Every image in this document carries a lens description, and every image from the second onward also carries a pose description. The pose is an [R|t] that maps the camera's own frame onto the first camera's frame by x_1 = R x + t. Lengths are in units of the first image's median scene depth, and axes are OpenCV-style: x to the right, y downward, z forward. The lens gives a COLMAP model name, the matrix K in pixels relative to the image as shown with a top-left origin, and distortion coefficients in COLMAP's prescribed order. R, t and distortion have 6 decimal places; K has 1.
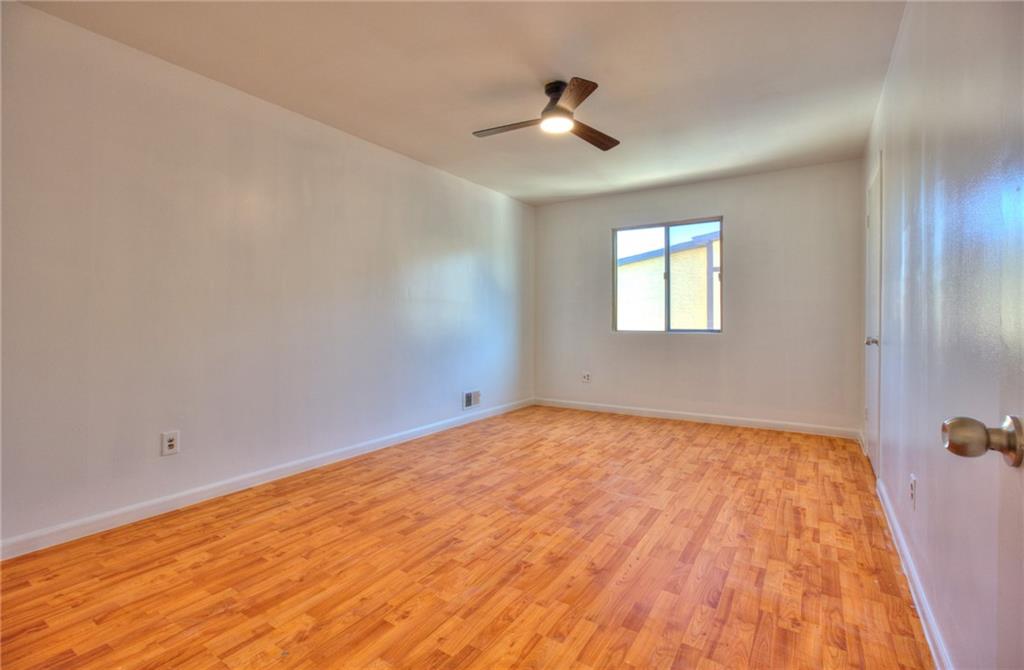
lens RADIAL K [[474.6, 0, 511.9], [0, 474.6, 330.3], [0, 0, 1]] dist [-0.002481, 0.000149]
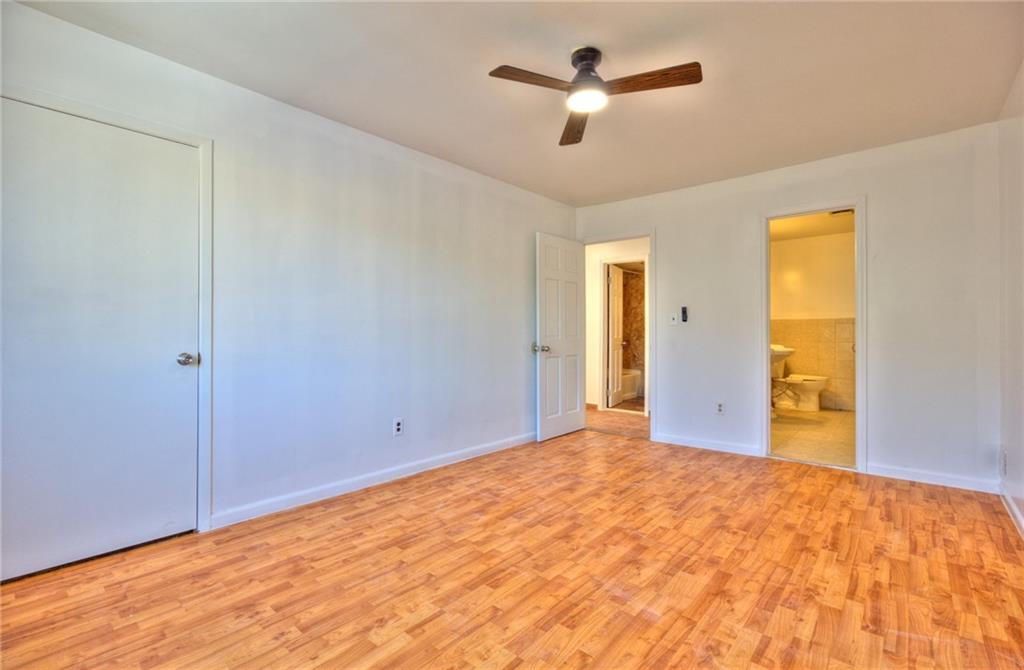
lens RADIAL K [[474.6, 0, 512.5], [0, 474.6, 332.8], [0, 0, 1]] dist [-0.002481, 0.000149]
pose [[-0.991320, -0.003590, 0.131423, 0.128988], [-0.000343, 0.999694, 0.024724, -0.049744], [-0.131471, 0.024464, -0.991018, 2.049611]]
